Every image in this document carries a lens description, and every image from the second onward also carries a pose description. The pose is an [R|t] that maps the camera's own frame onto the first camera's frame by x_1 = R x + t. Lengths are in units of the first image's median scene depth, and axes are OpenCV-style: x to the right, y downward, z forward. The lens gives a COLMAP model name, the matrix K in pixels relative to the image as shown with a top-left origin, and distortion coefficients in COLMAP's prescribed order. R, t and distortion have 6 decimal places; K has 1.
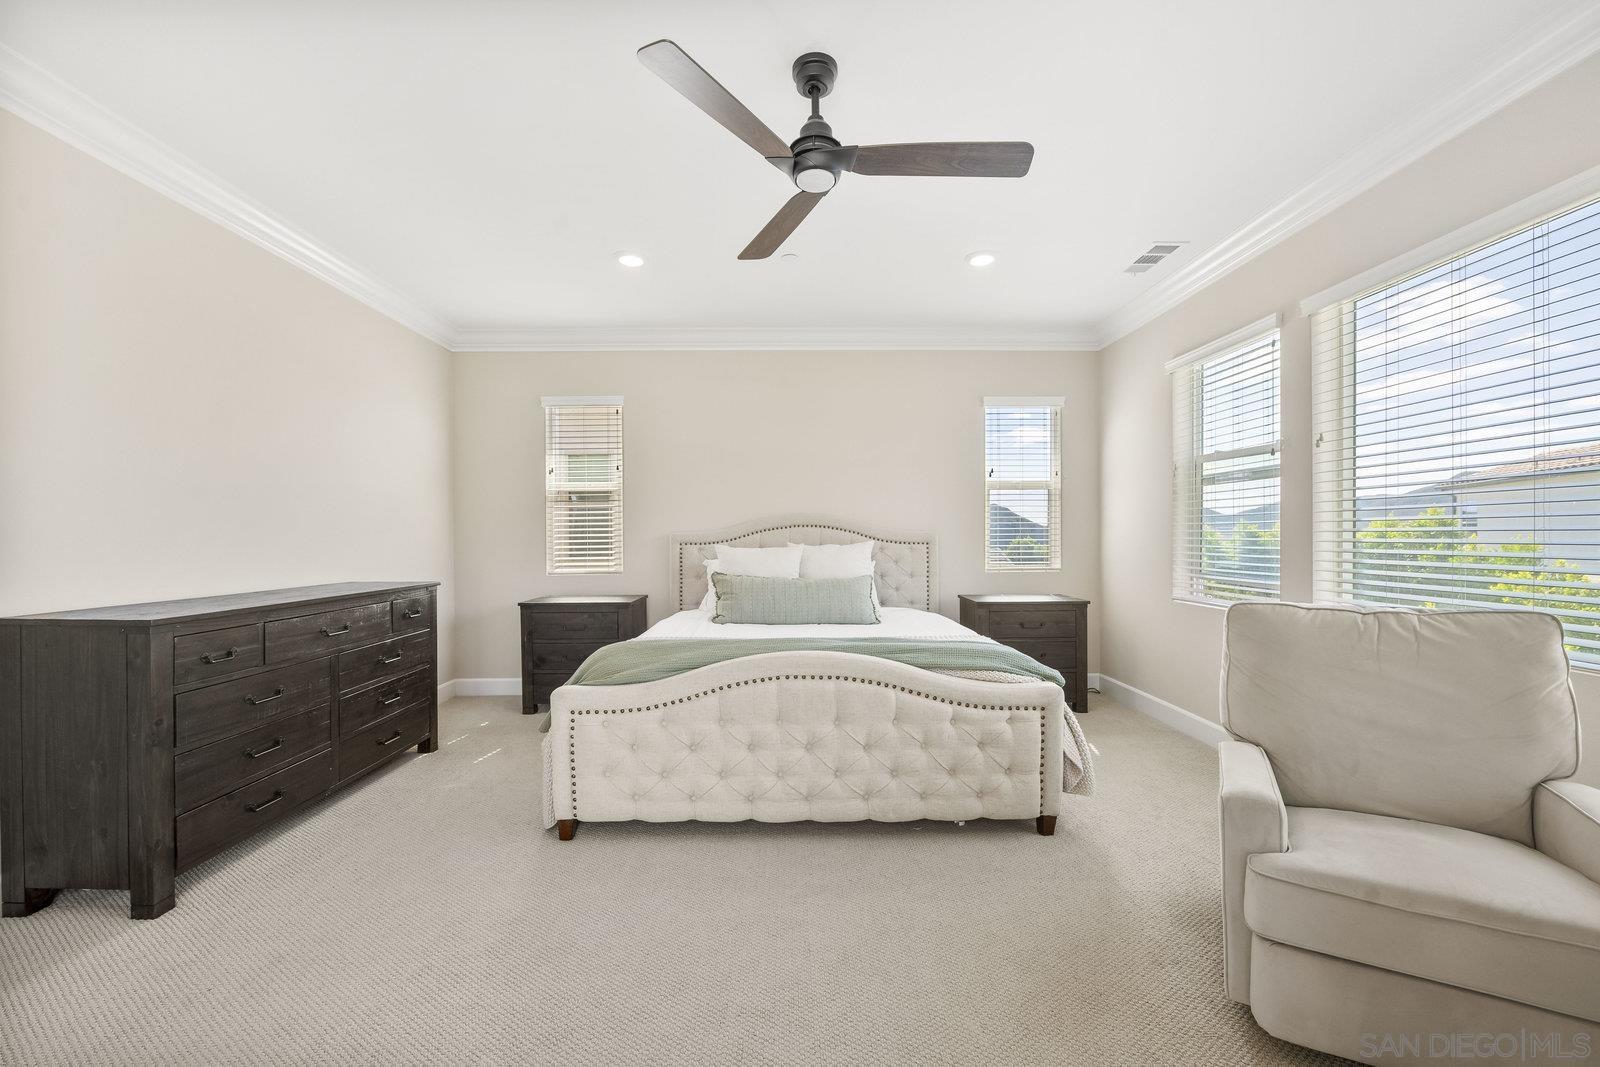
lens RADIAL K [[639.4, 0, 810.4], [0, 639.4, 534.5], [0, 0, 1]] dist [-0.002828, -0.000168]
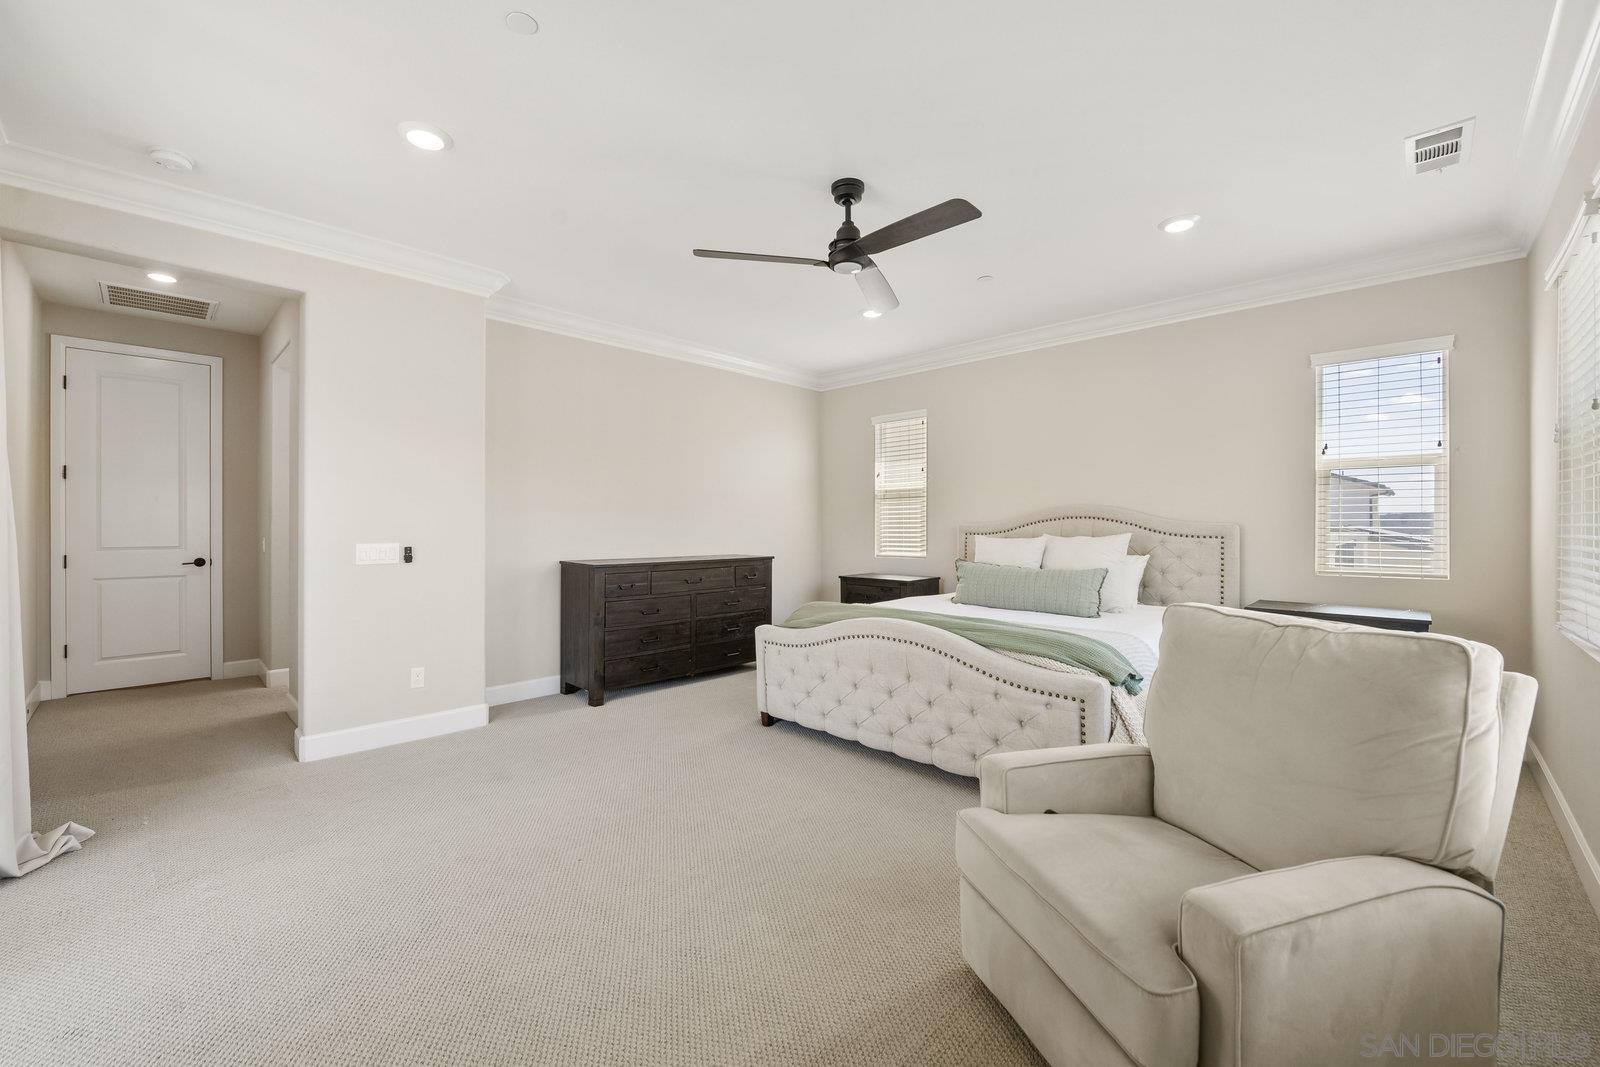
lens RADIAL K [[639.4, 0, 810.4], [0, 639.4, 534.5], [0, 0, 1]] dist [-0.002828, -0.000168]
pose [[0.719905, 0.015358, -0.693903, 0.620231], [-0.004554, 0.999838, 0.017404, -0.004043], [0.694058, -0.009369, 0.719858, -0.014234]]
